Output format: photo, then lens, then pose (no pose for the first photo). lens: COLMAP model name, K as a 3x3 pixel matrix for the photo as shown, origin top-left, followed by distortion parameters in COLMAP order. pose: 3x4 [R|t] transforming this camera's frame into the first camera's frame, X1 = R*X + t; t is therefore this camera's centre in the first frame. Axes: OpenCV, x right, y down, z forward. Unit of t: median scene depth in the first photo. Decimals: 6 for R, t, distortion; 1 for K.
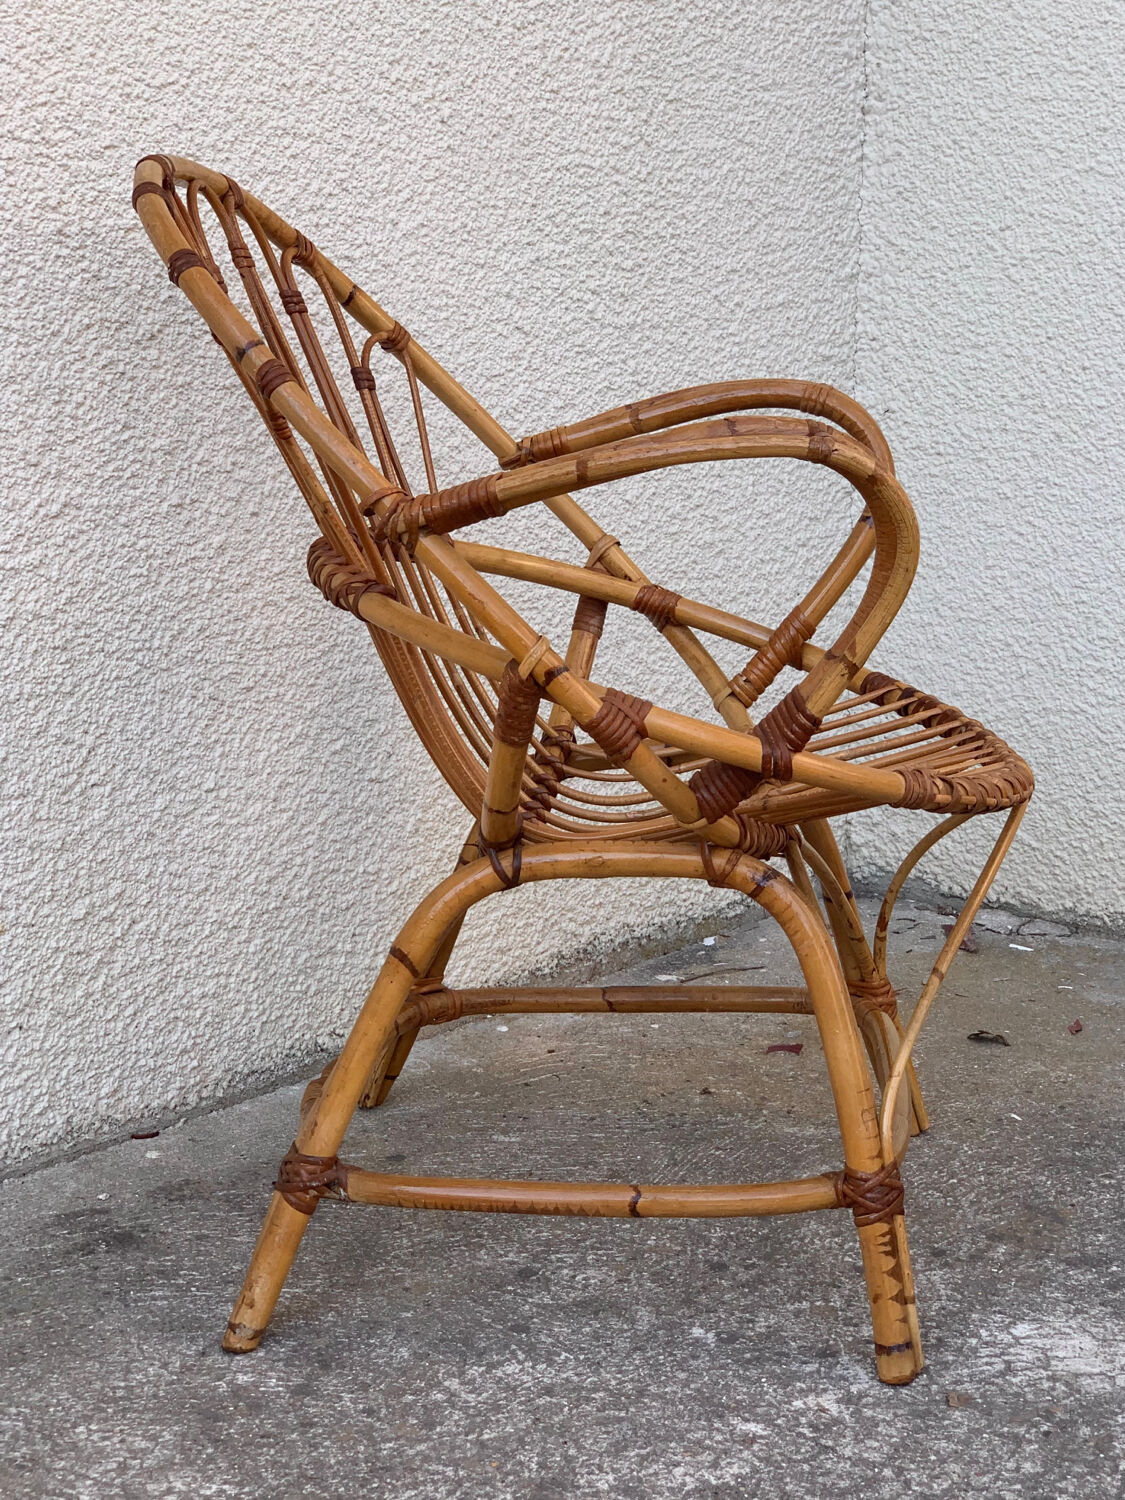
lens RADIAL K [[2440.9, 0, 573.7], [0, 2440.9, 726.1], [0, 0, 1]] dist [0.061545, 0.000000]
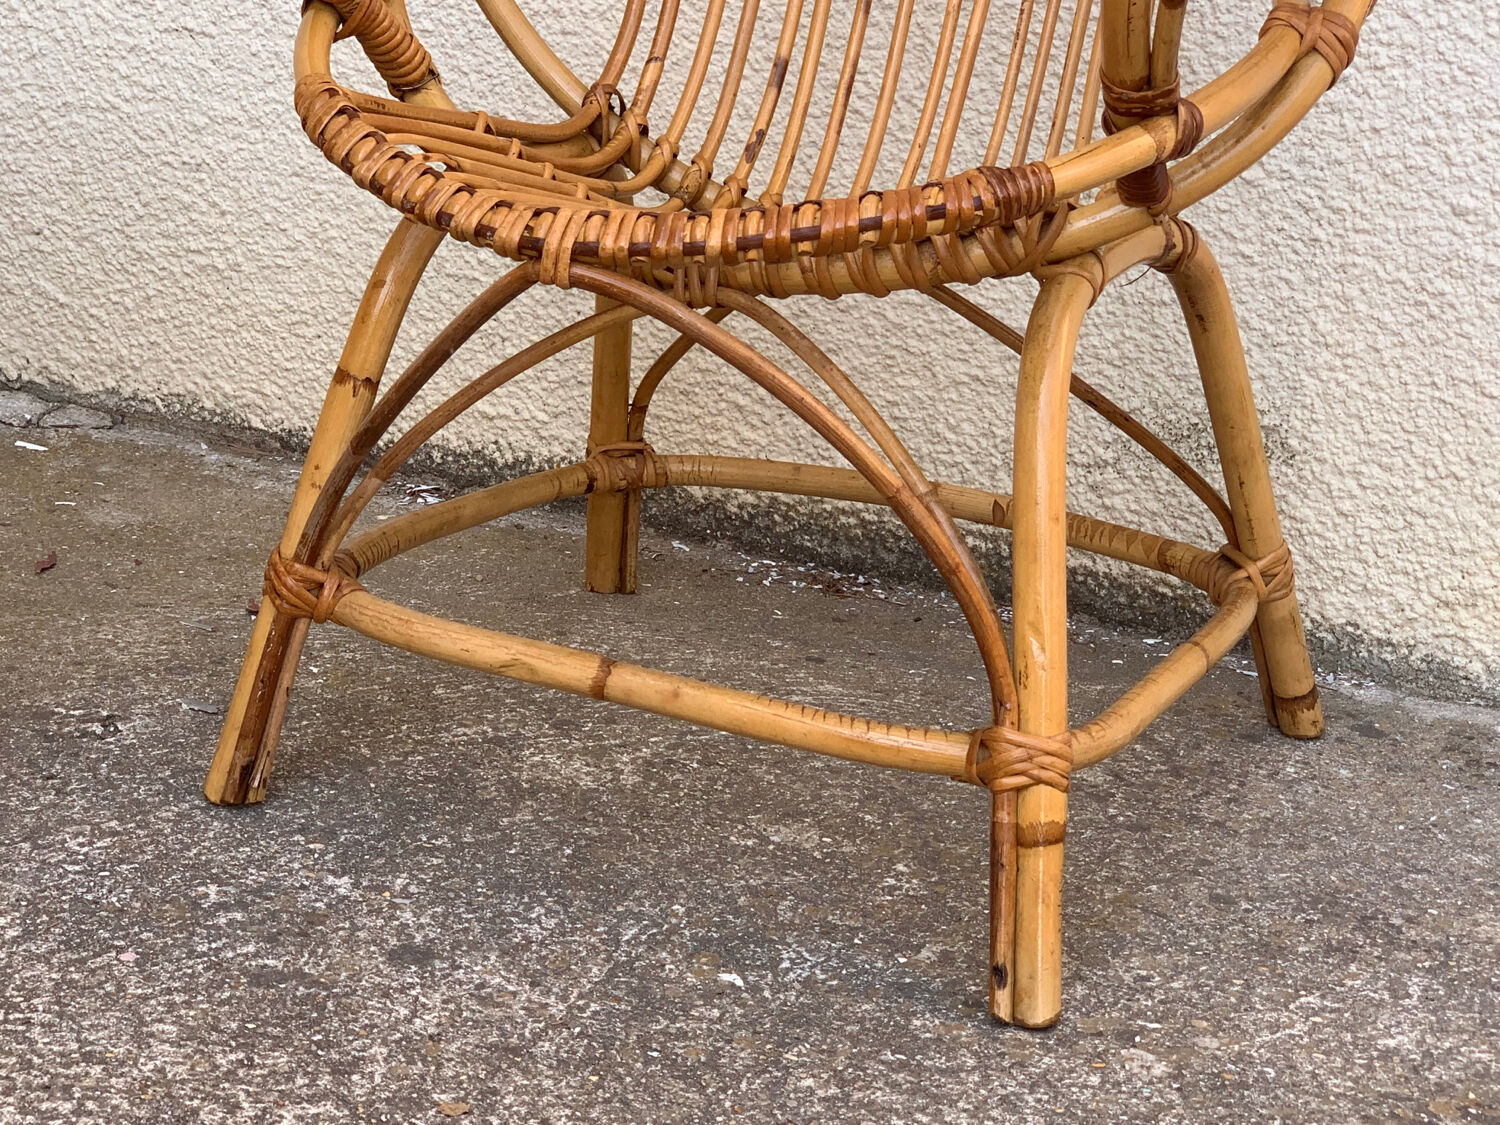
lens RADIAL K [[2943.3, 0, 730.7], [0, 2943.3, 523.8], [0, 0, 1]] dist [0.081249, 0.000000]
pose [[0.968728, -0.025850, 0.246775, 0.210774], [-0.006247, 0.991702, 0.128407, 0.002664], [-0.248047, -0.125933, 0.960528, 0.162888]]
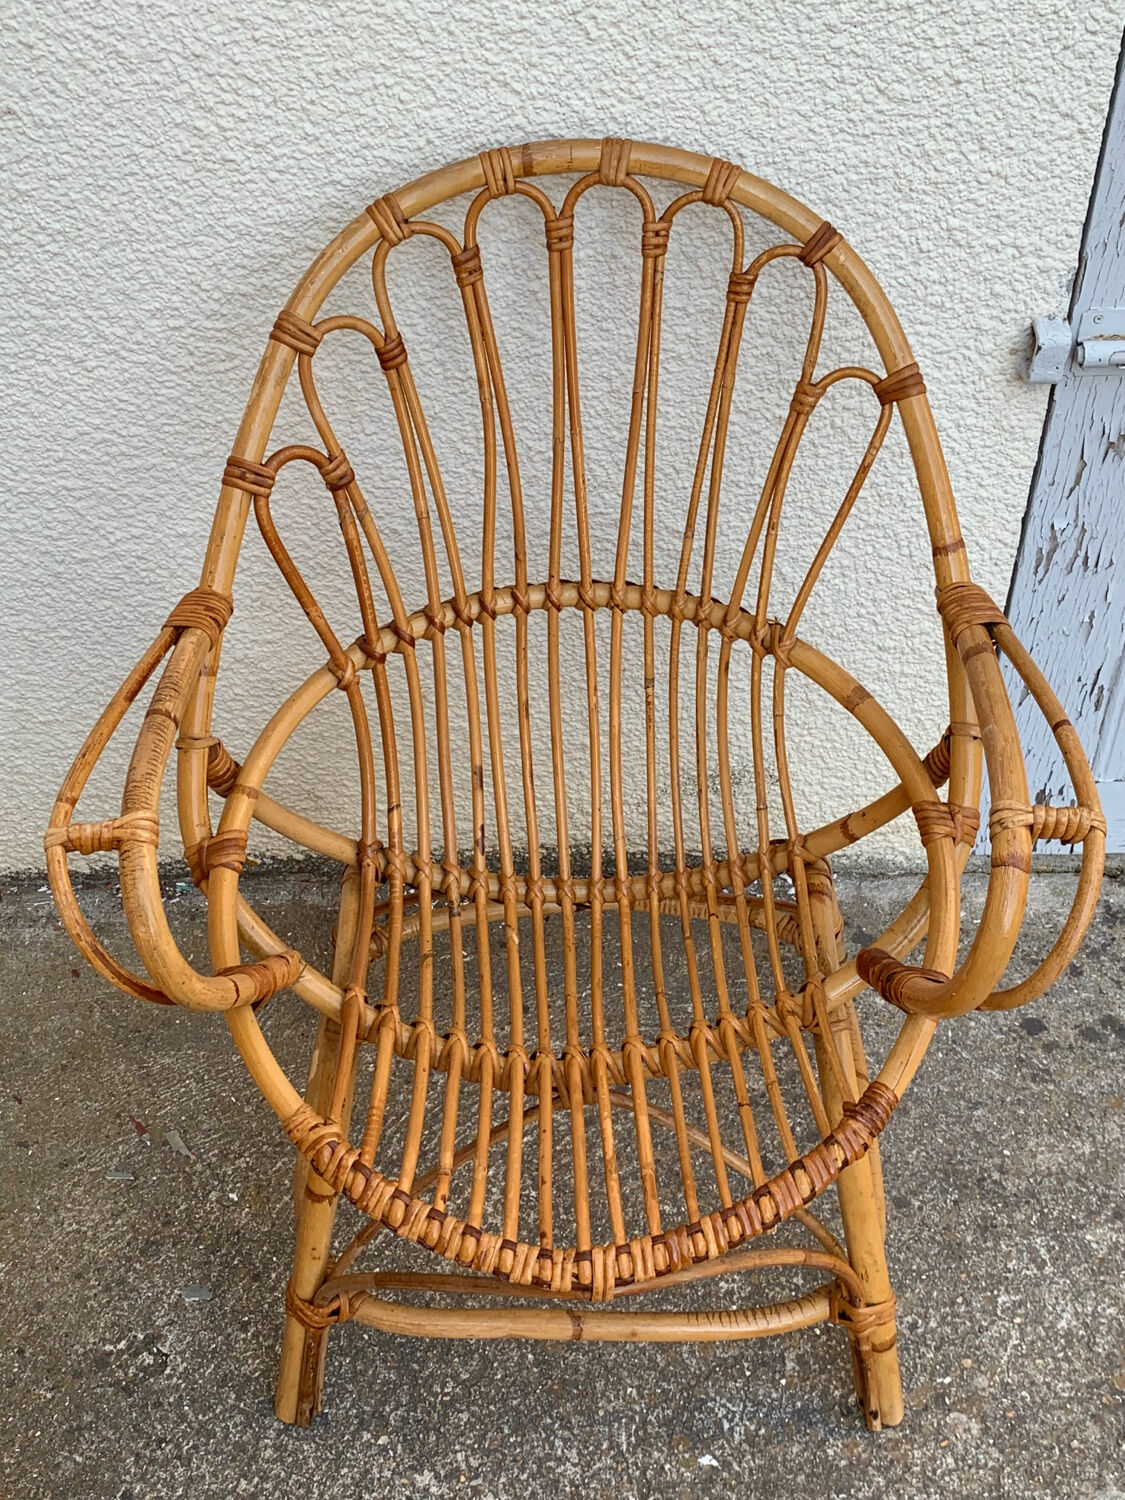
lens RADIAL K [[1832.9, 0, 543.6], [0, 1832.9, 726.3], [0, 0, 1]] dist [0.100755, 0.000000]
pose [[0.766273, -0.460168, 0.448409, 0.146641], [0.135424, 0.797891, 0.587393, -0.442028], [-0.628081, -0.389379, 0.673720, 0.497446]]
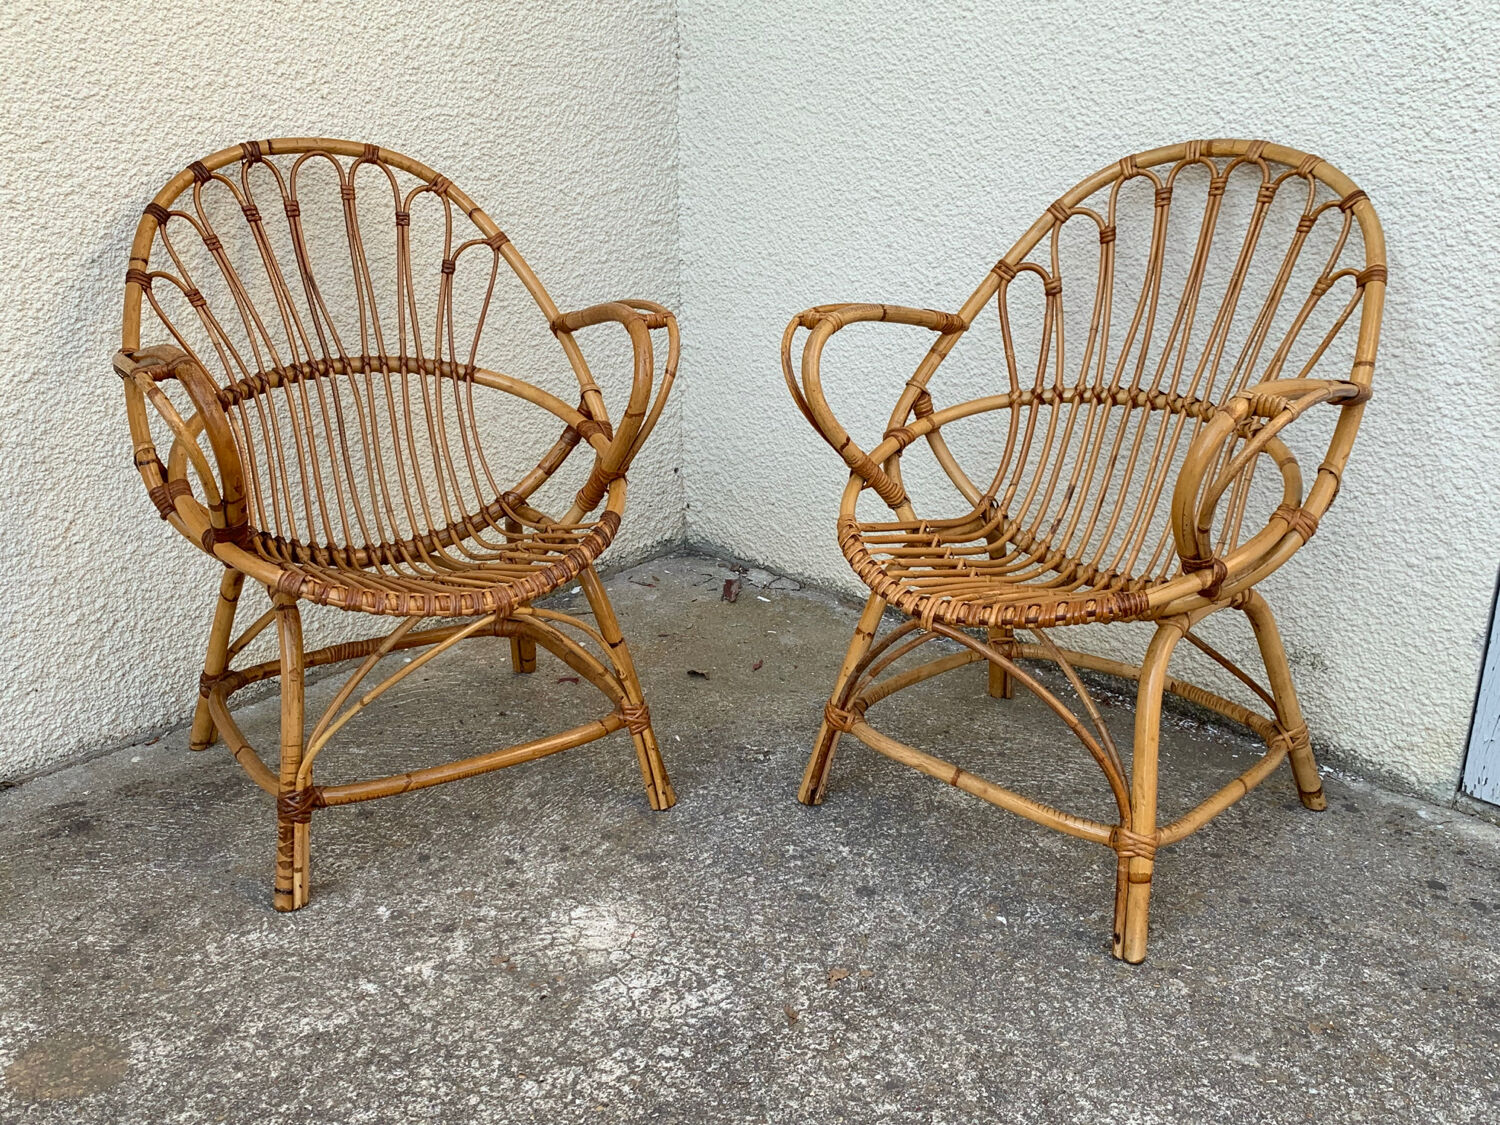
lens RADIAL K [[1480.7, 0, 763.7], [0, 1480.7, 542.7], [0, 0, 1]] dist [0.016333, 0.000000]
pose [[0.998862, 0.019764, -0.043411, 0.282527], [-0.012398, 0.986413, 0.163815, -0.134215], [0.046059, -0.163090, 0.985536, 0.052646]]
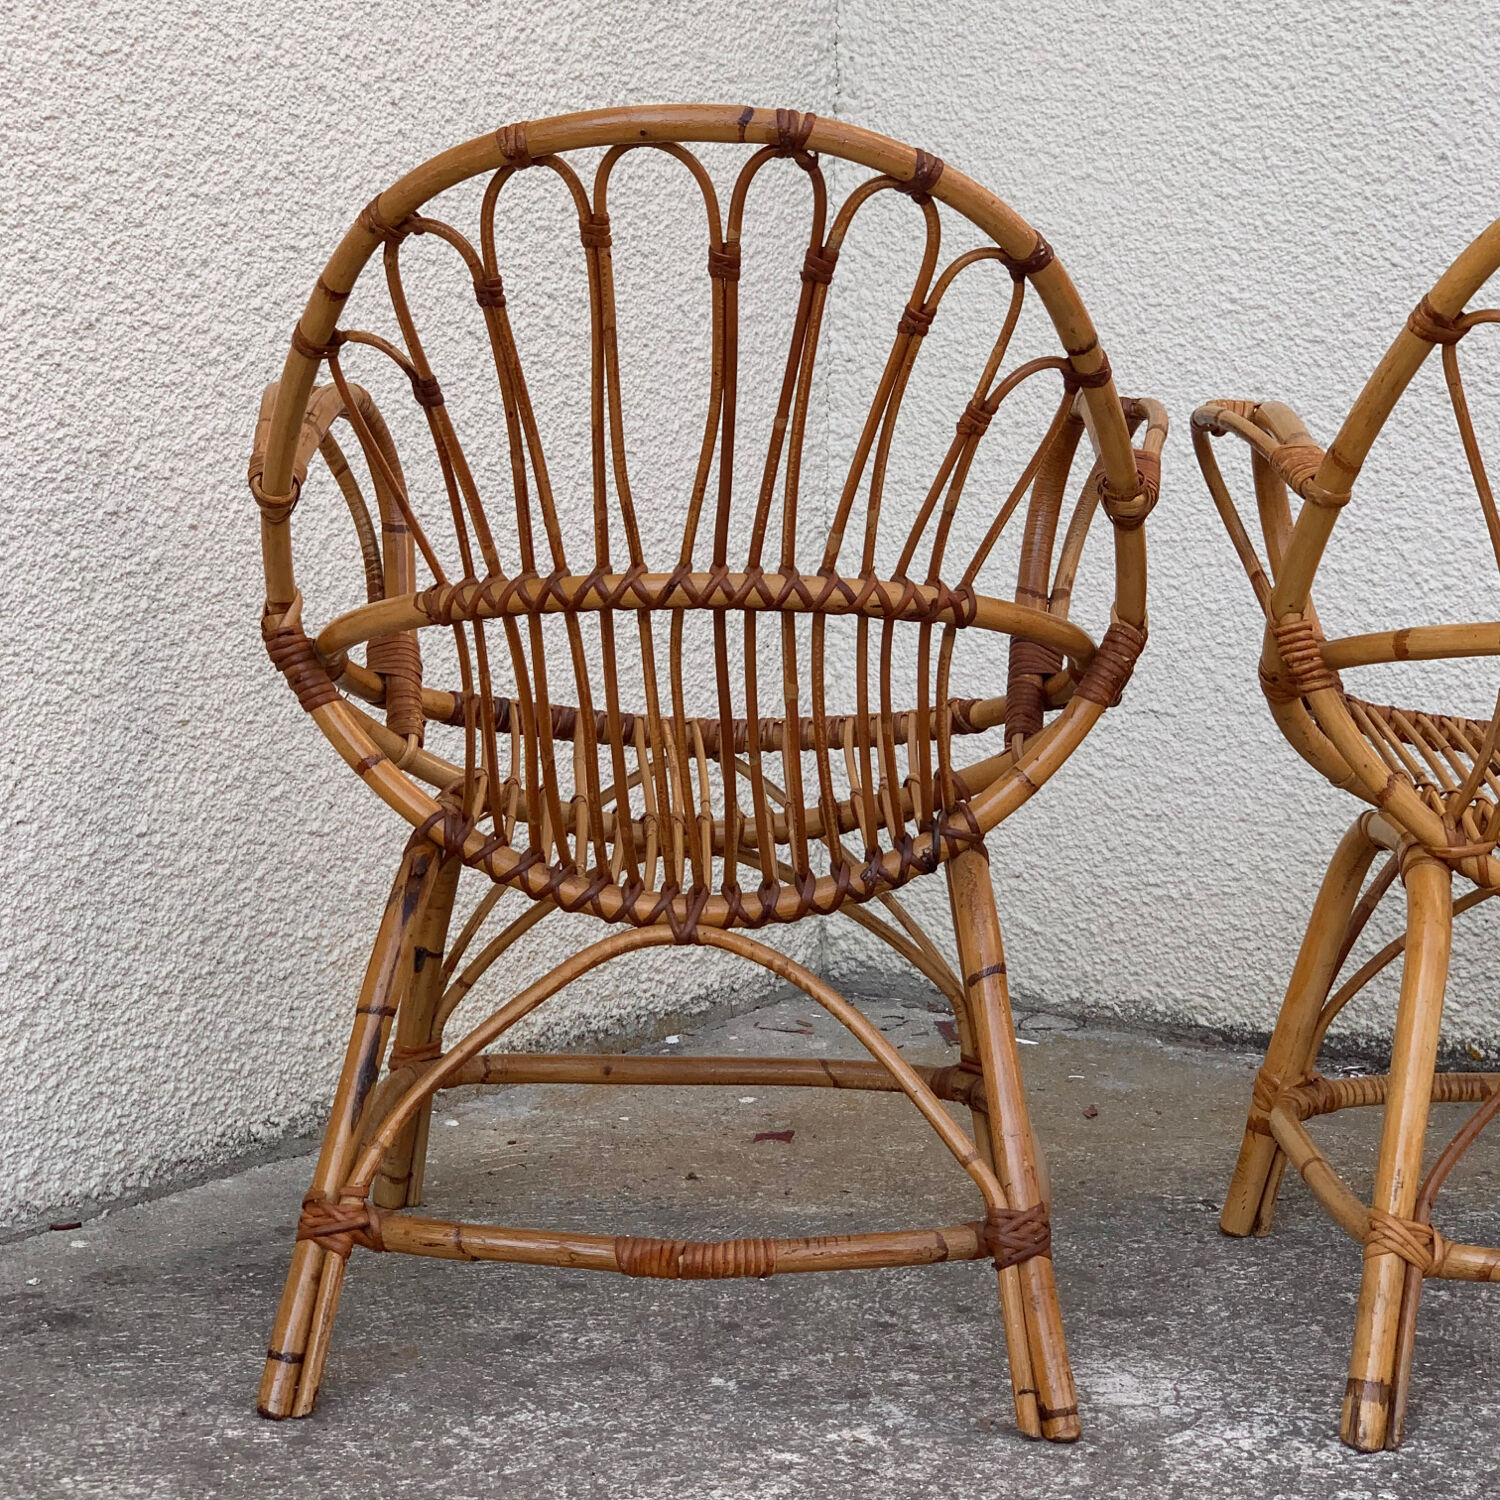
lens RADIAL K [[3202.1, 0, 746.1], [0, 3202.1, 712.3], [0, 0, 1]] dist [0.074760, 0.000000]
pose [[0.993296, -0.000754, 0.115600, -0.064672], [0.008591, 0.997695, -0.067308, 0.061748], [-0.115283, 0.067850, 0.991013, -0.185005]]
